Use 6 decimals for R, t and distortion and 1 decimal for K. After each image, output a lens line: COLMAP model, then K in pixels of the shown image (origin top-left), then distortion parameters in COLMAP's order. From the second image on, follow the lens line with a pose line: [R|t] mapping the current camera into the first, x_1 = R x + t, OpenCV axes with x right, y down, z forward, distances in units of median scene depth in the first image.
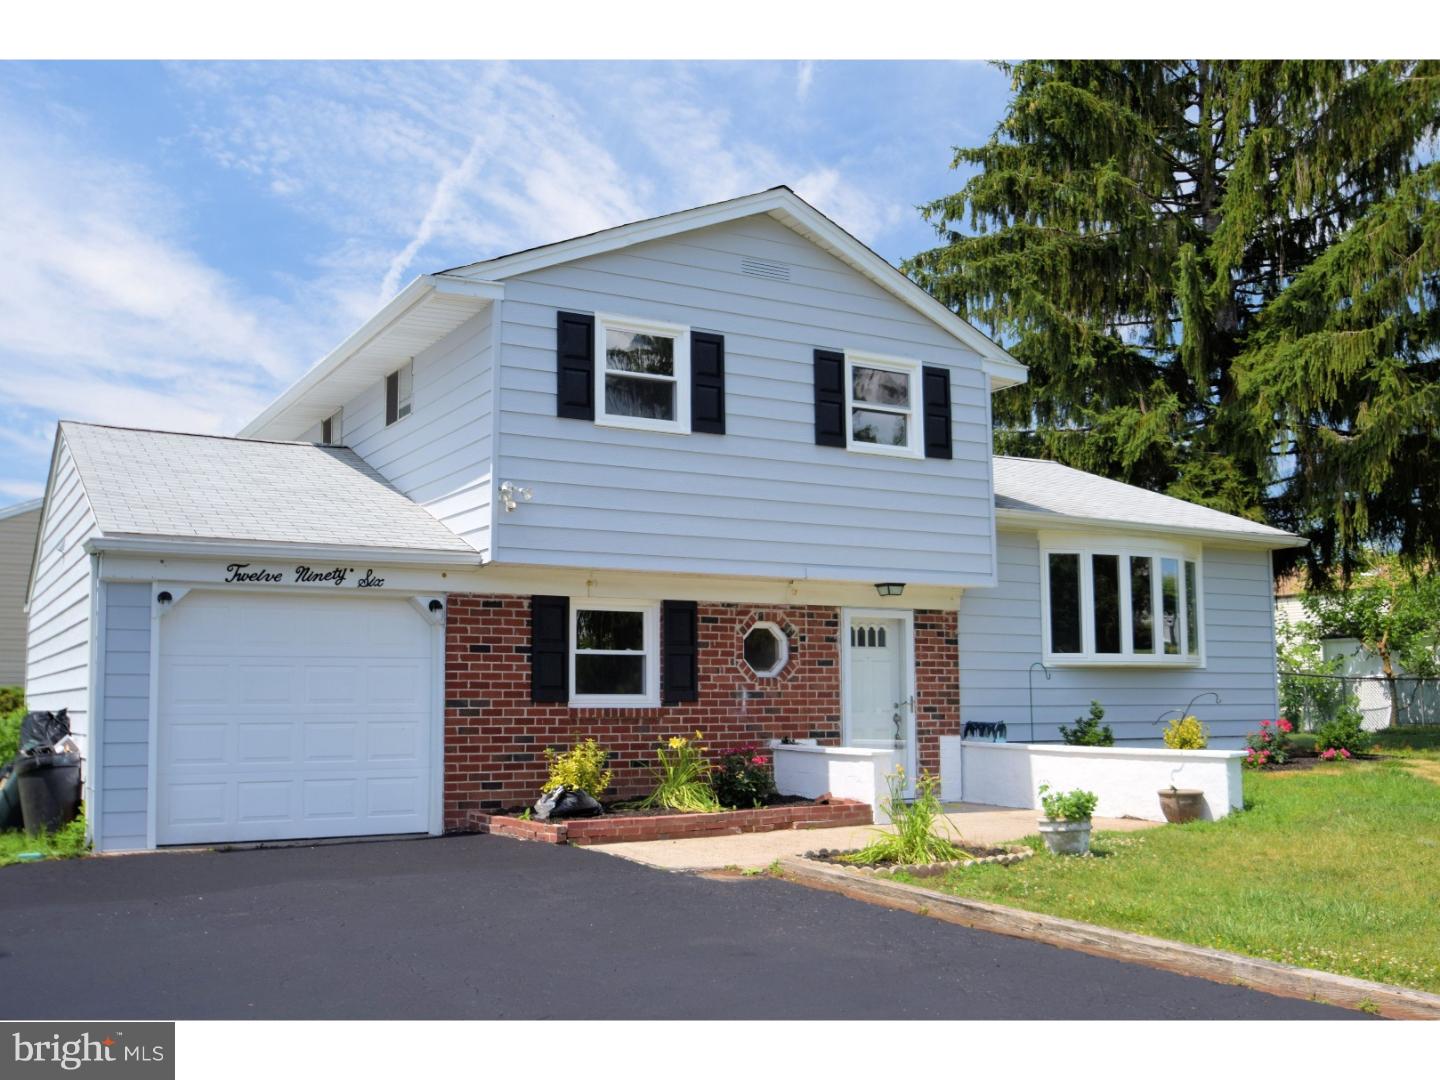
lens RADIAL K [[1408.2, 0, 720.0], [0, 1408.2, 540.0], [0, 0, 1]] dist [-0.010354, -0.027164]
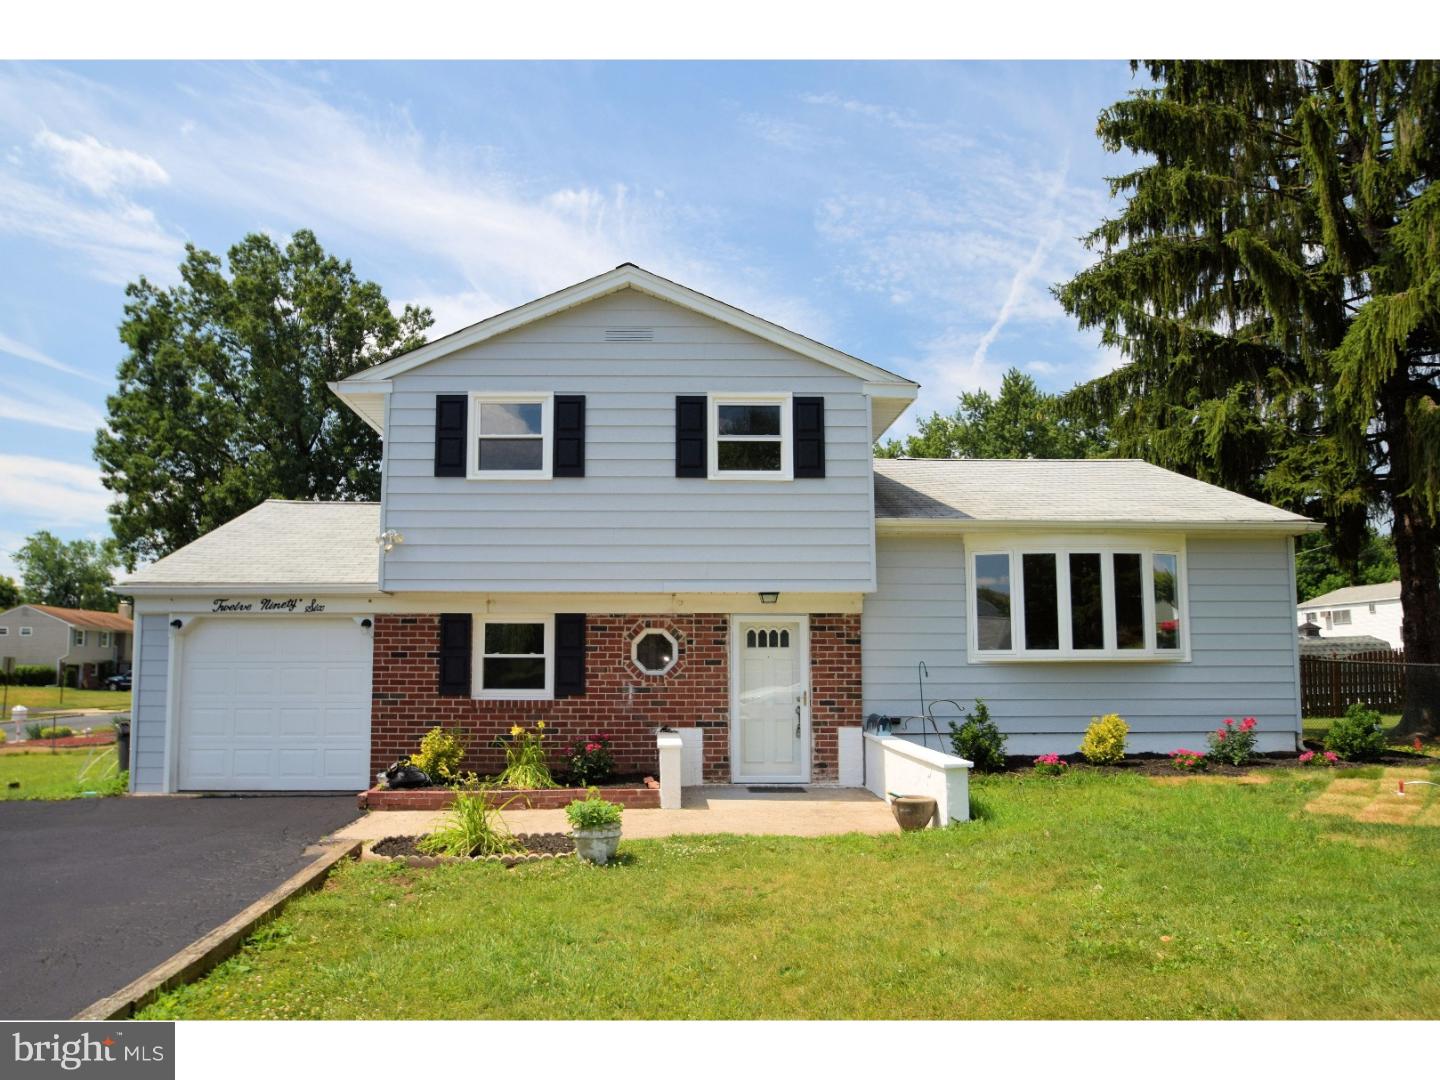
lens RADIAL K [[1029.4, 0, 720.0], [0, 1029.4, 540.0], [0, 0, 1]] dist [-0.019193, 0.004771]
pose [[0.869088, -0.055441, -0.491540, 0.520032], [0.053085, 0.998414, -0.018753, 0.002583], [0.491801, -0.009795, 0.870653, 0.271921]]
